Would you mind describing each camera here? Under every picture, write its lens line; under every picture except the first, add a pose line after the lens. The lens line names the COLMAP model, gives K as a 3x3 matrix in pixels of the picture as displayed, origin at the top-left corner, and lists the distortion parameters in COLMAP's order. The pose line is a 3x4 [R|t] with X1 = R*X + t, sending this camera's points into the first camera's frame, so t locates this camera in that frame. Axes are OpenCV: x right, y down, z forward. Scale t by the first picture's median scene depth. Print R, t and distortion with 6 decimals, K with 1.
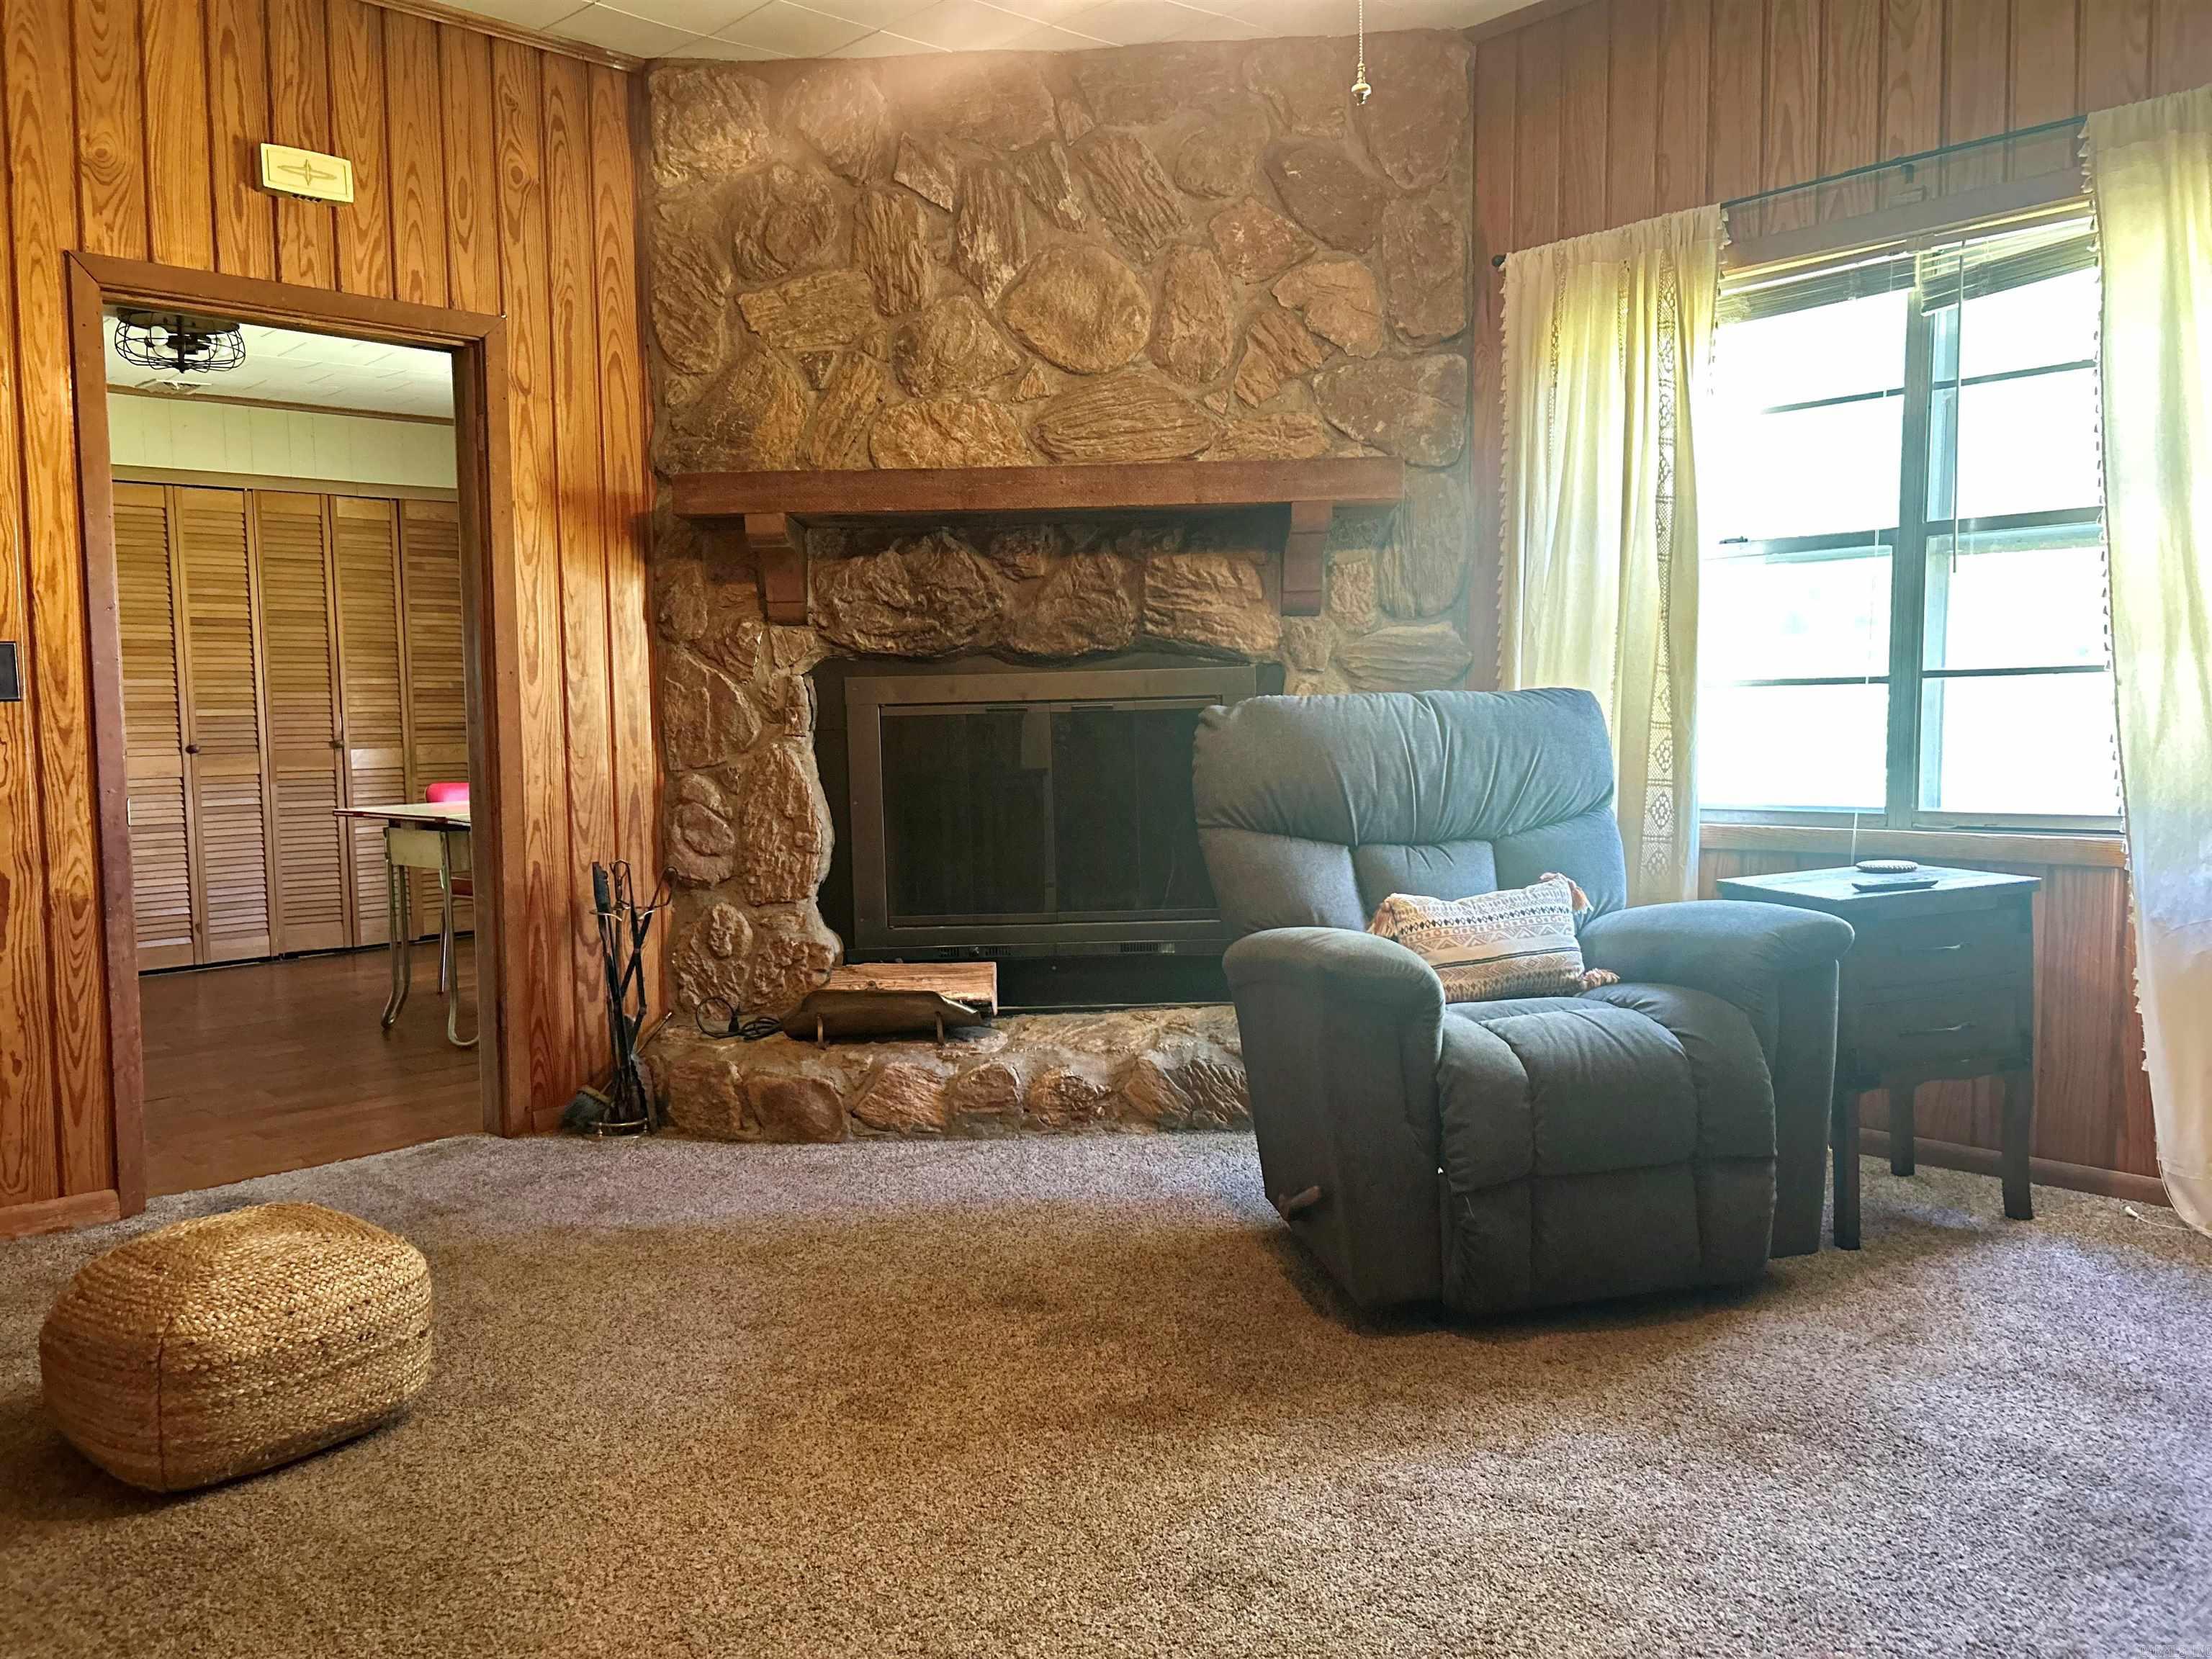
lens RADIAL K [[1668.1, 0, 1104.7], [0, 1668.1, 831.6], [0, 0, 1]] dist [0.059785, -0.068242]
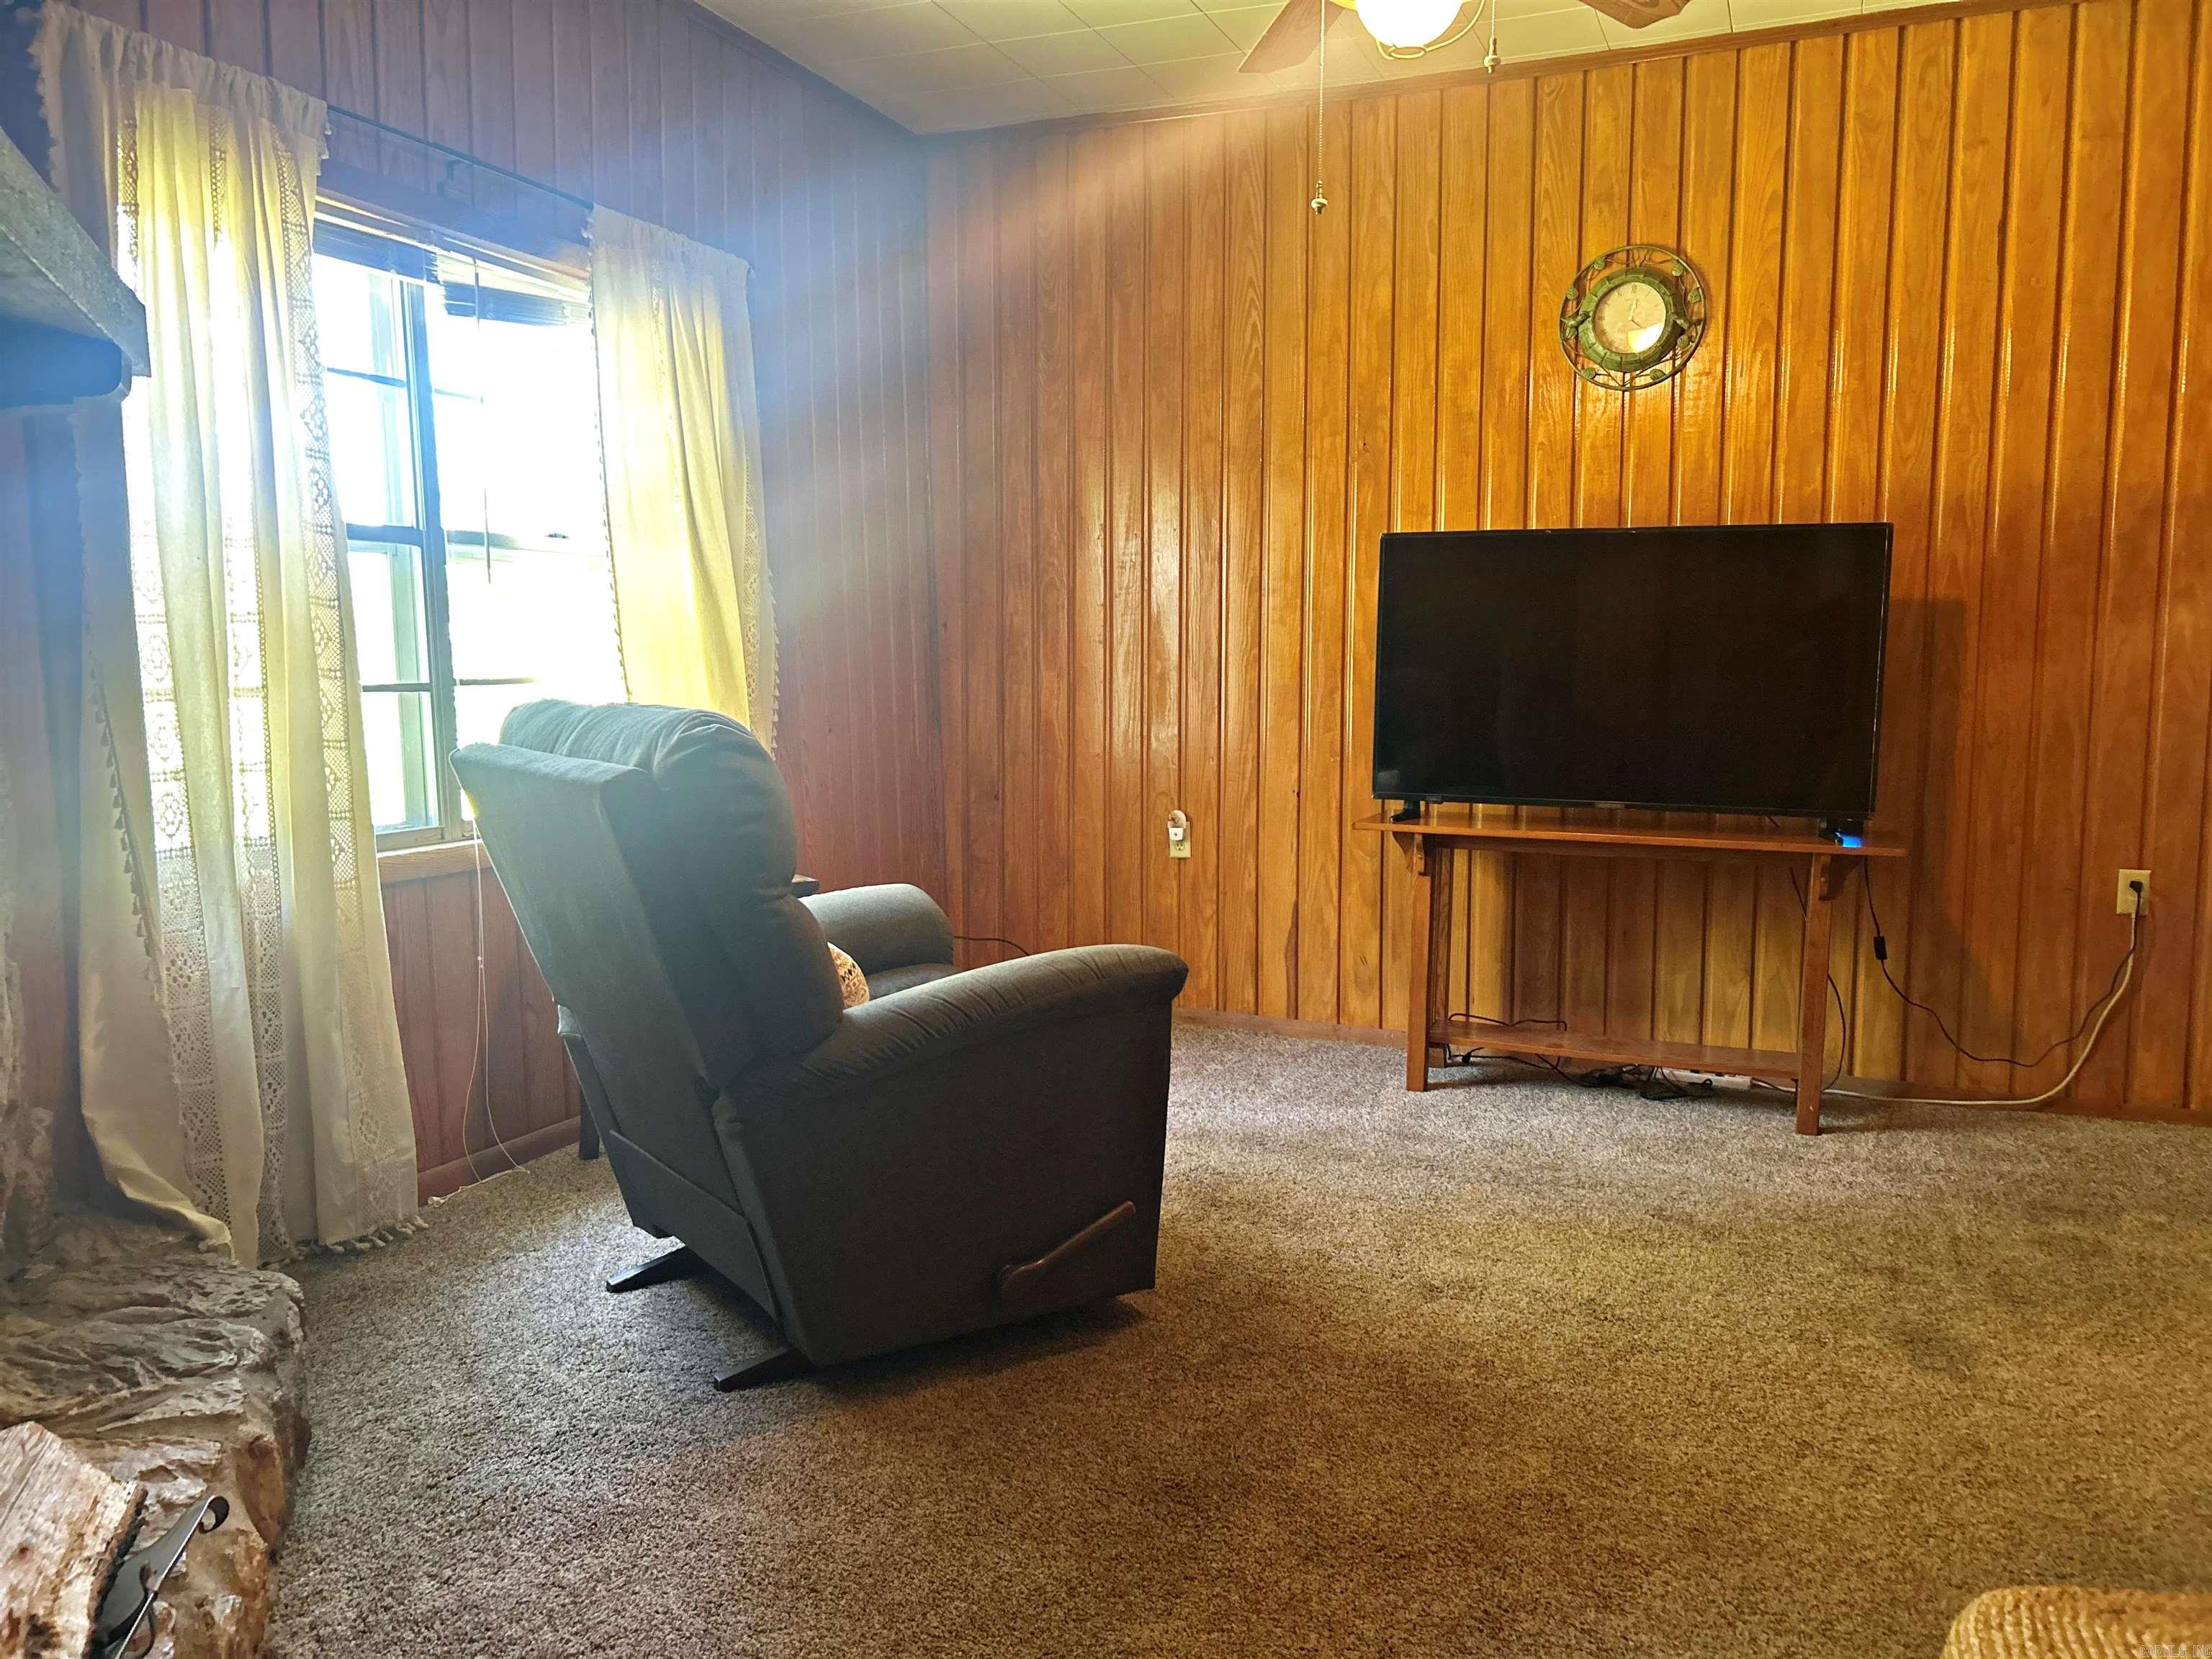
lens RADIAL K [[1668.1, 0, 1106.8], [0, 1668.1, 828.6], [0, 0, 1]] dist [0.059785, -0.068242]
pose [[-0.415339, -0.077607, 0.906350, -0.599618], [0.066842, 0.991057, 0.115490, -0.100424], [-0.907208, 0.108549, -0.406437, 1.105241]]
